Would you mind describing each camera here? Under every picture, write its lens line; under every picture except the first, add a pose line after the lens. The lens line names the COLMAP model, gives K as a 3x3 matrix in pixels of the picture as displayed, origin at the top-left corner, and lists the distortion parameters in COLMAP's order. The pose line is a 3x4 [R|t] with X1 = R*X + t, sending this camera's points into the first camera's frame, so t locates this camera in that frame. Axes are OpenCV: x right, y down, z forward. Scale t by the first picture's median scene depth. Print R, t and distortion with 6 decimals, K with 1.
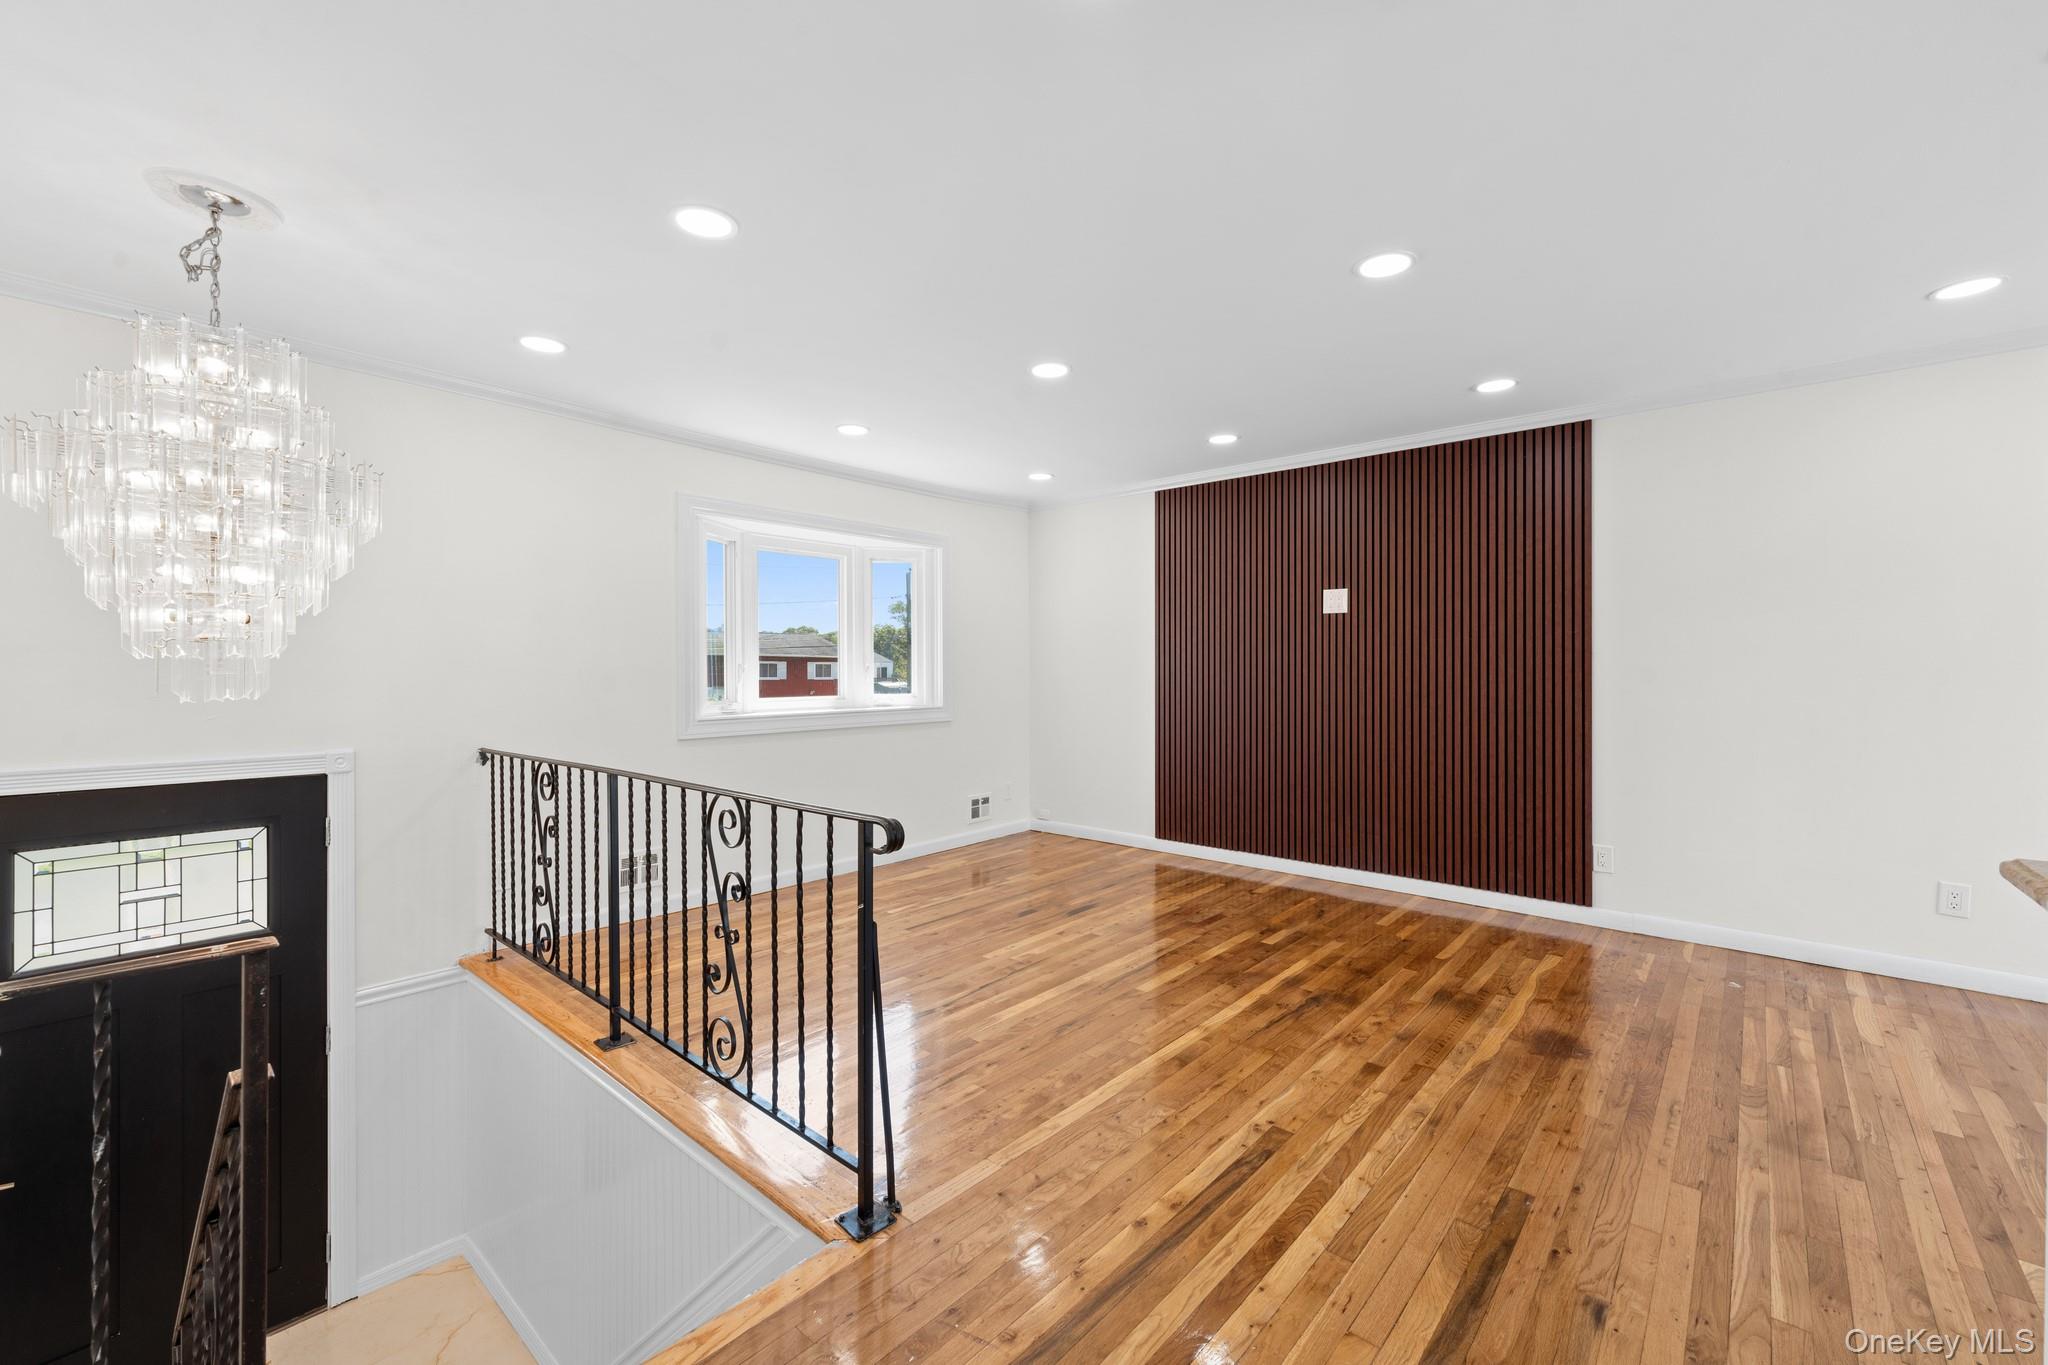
lens RADIAL K [[830.8, 0, 1031.3], [0, 830.8, 669.3], [0, 0, 1]] dist [0.001218, 0.000079]
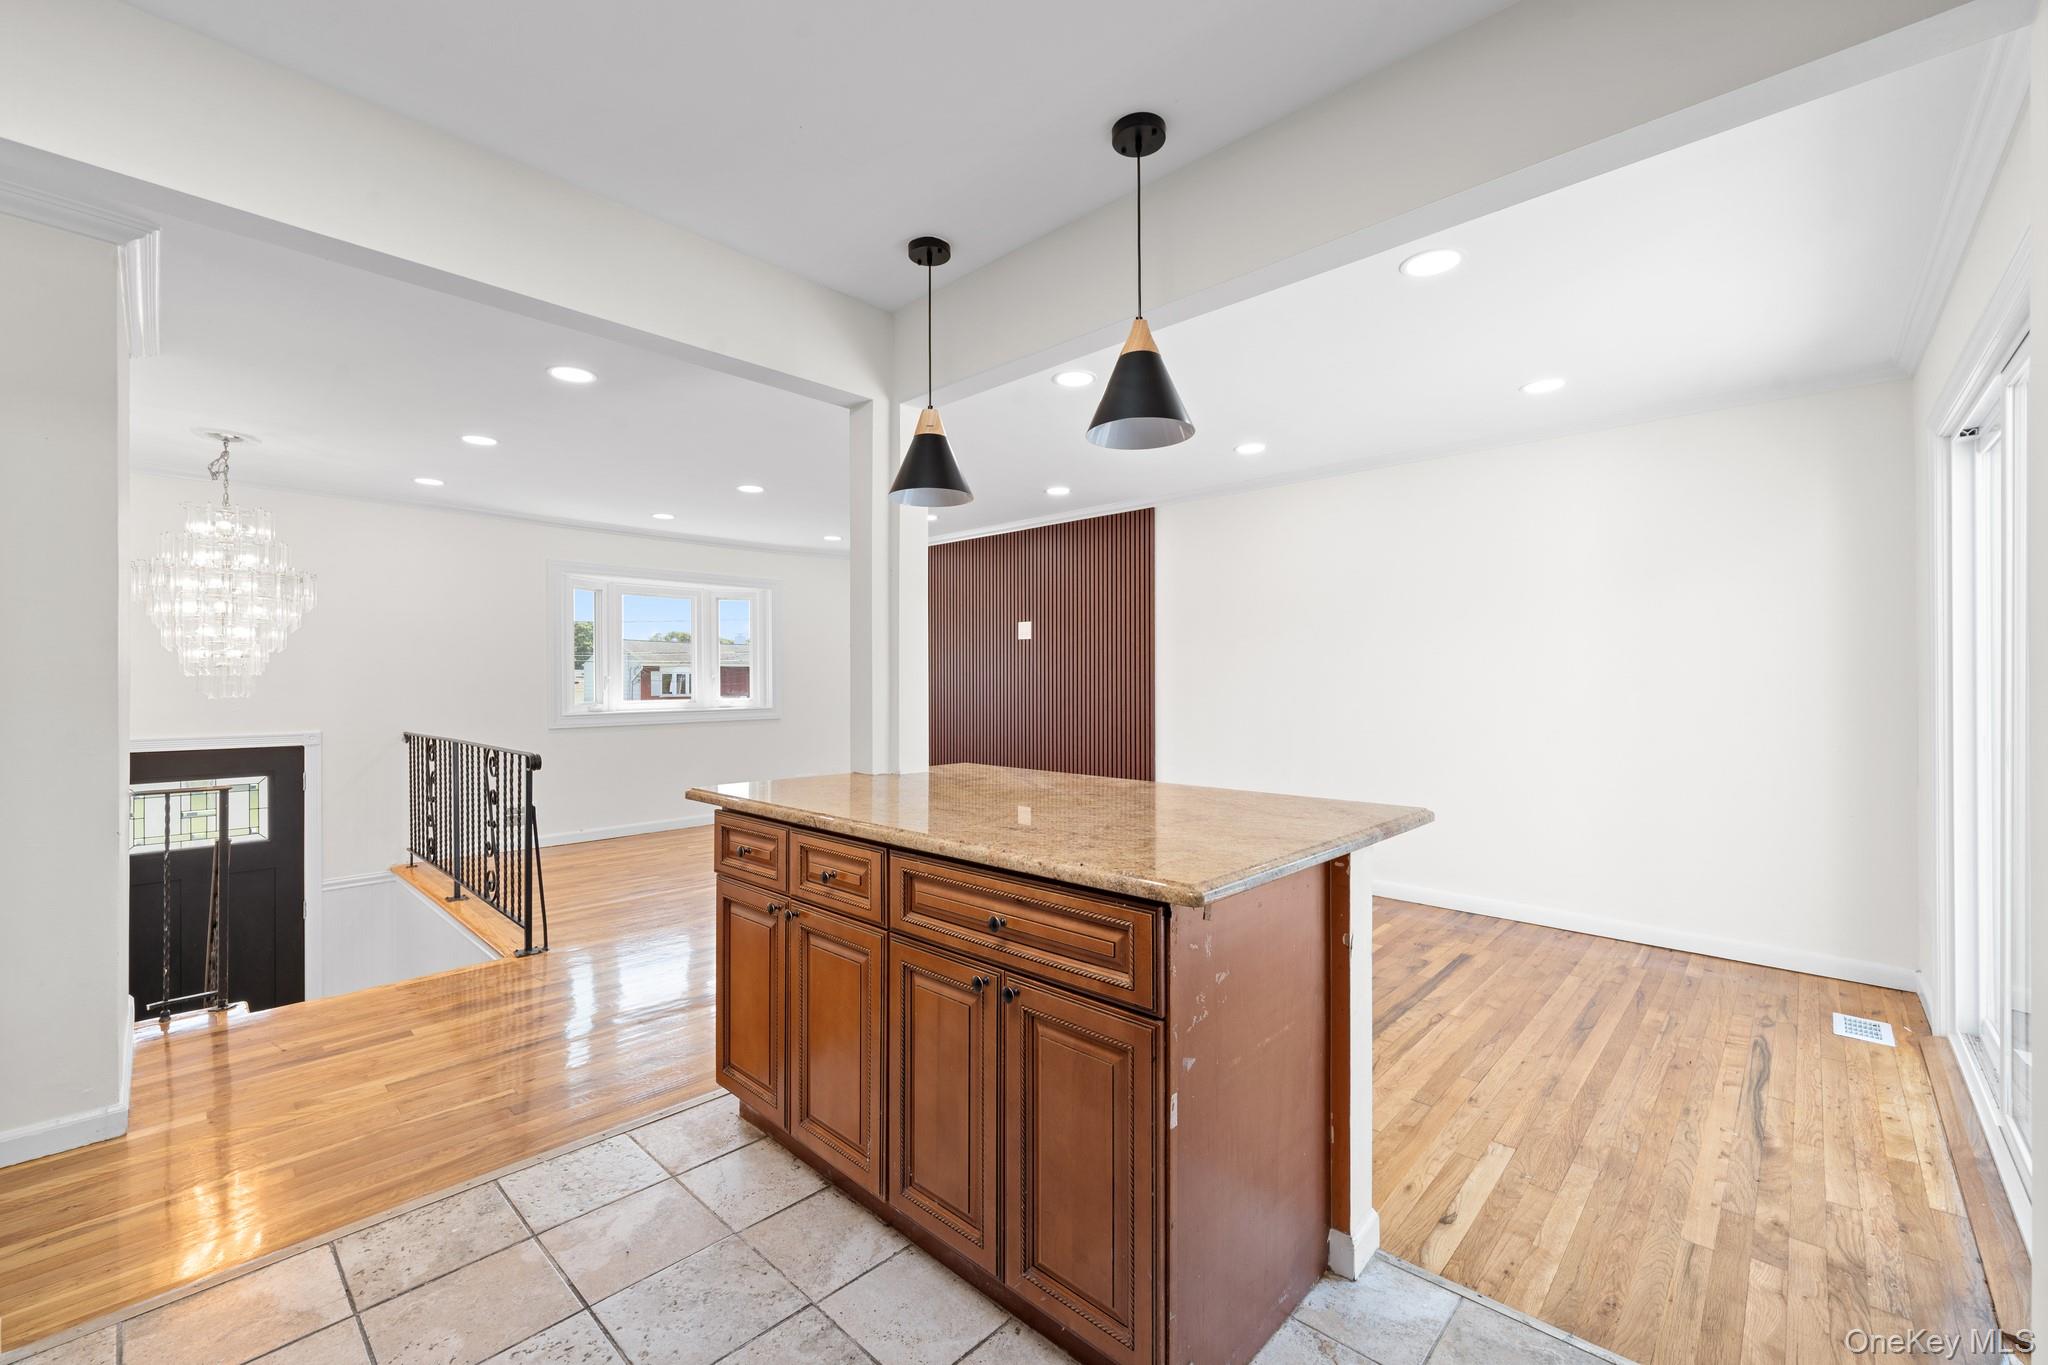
lens RADIAL K [[826.0, 0, 1027.1], [0, 826.0, 678.1], [0, 0, 1]] dist [-0.000072, -0.000362]
pose [[0.999130, -0.001894, -0.041660, 0.662087], [0.001813, 0.999996, -0.001979, -0.000031], [0.041664, 0.001902, 0.999130, -0.578410]]
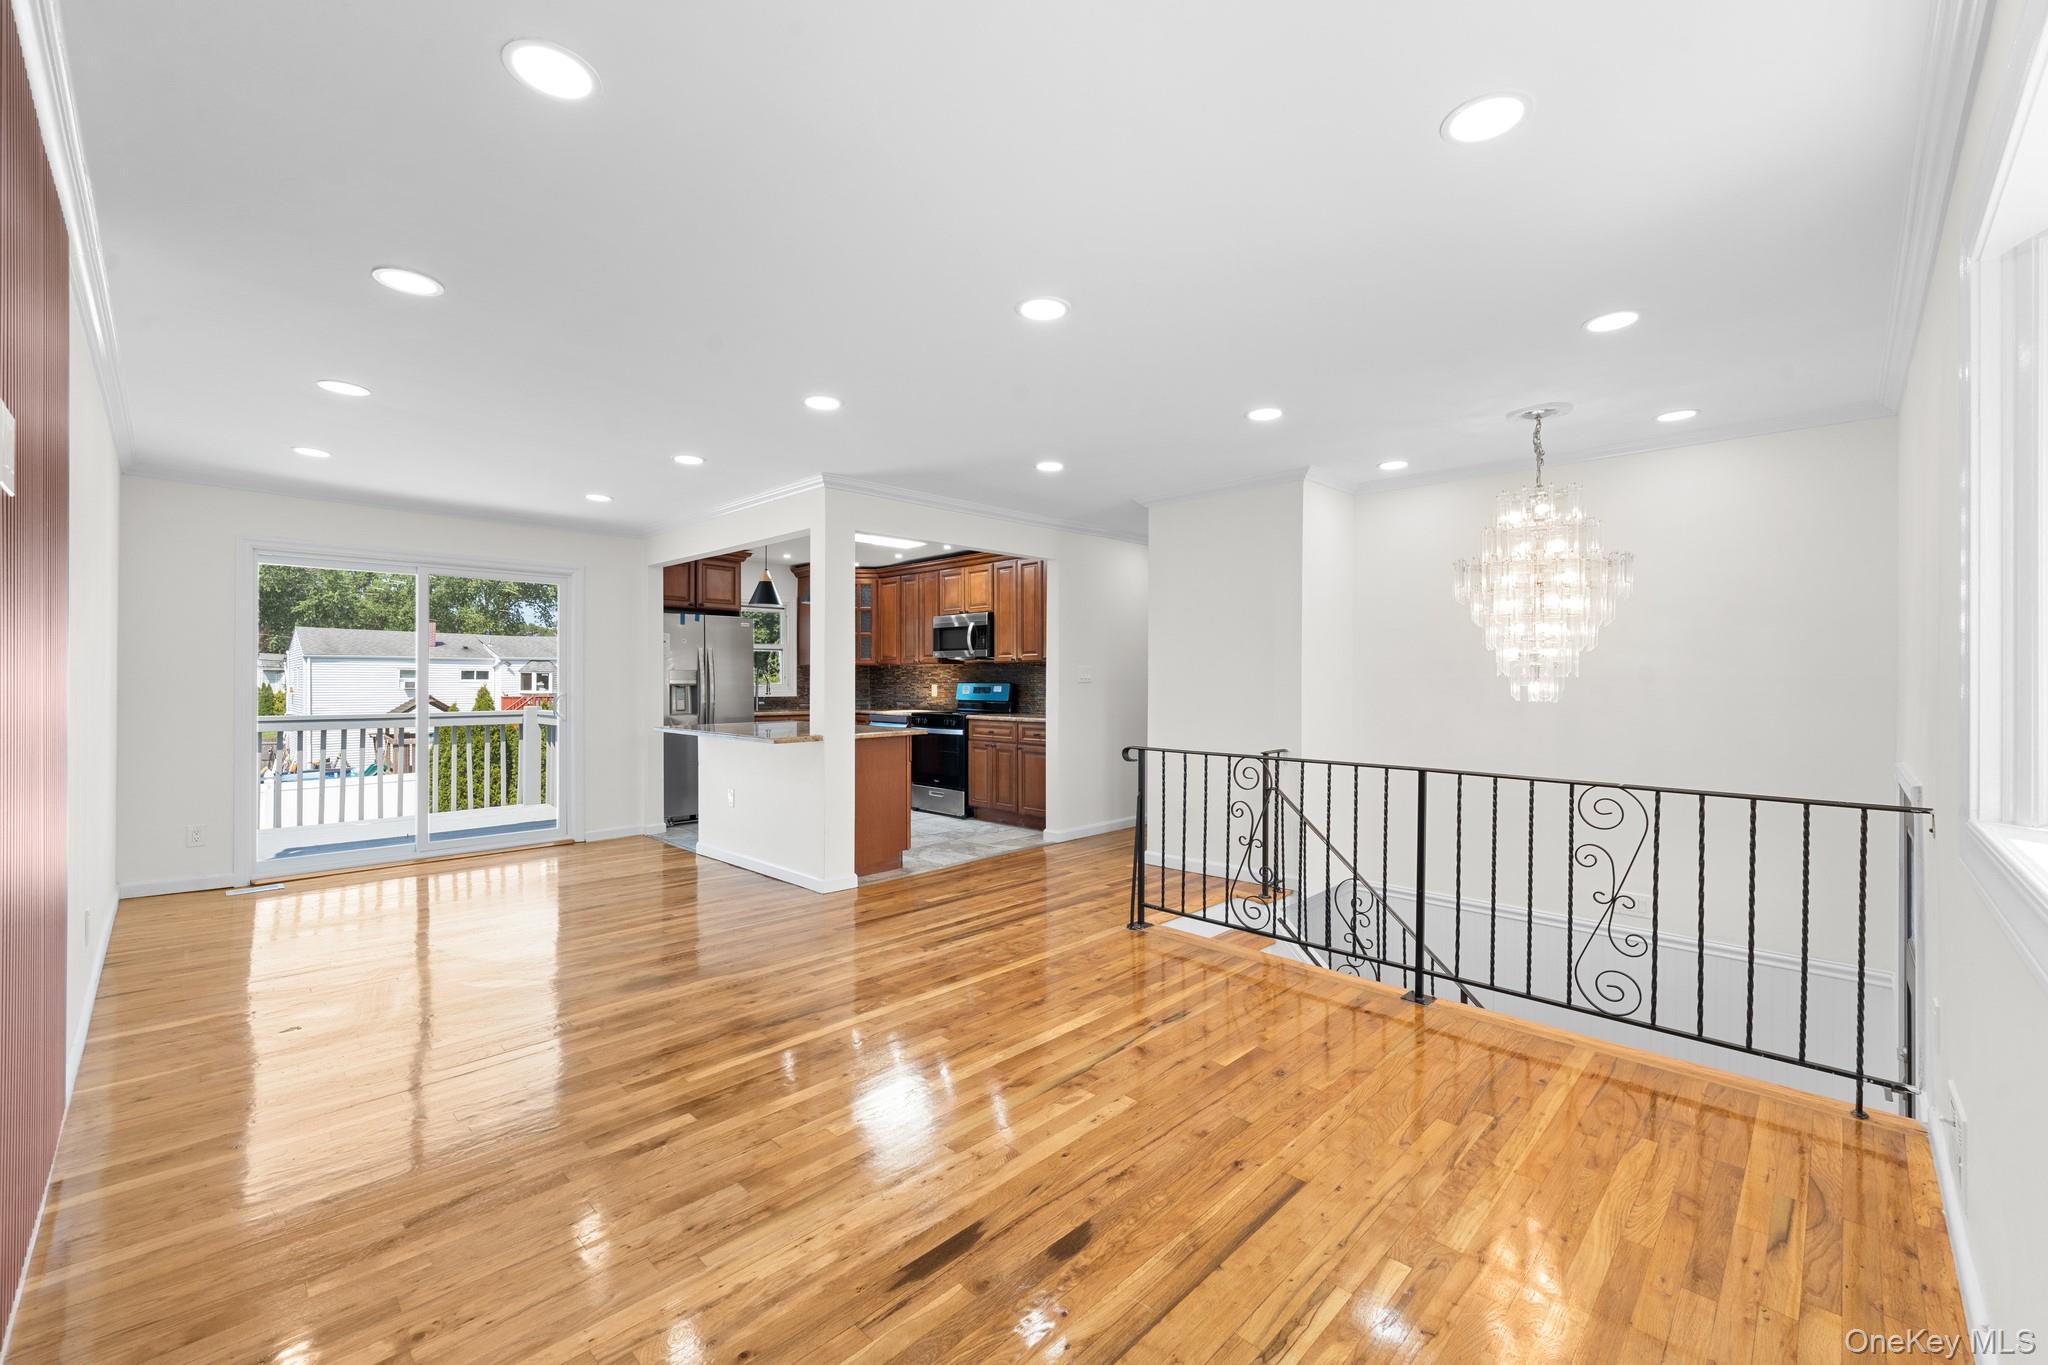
lens RADIAL K [[829.3, 0, 1024.9], [0, 829.3, 677.7], [0, 0, 1]] dist [0.000130, -0.000120]
pose [[-0.998445, -0.001170, 0.055740, -0.005346], [-0.001373, 0.999993, -0.003604, -0.001881], [-0.055735, -0.003675, -0.998439, 1.963842]]
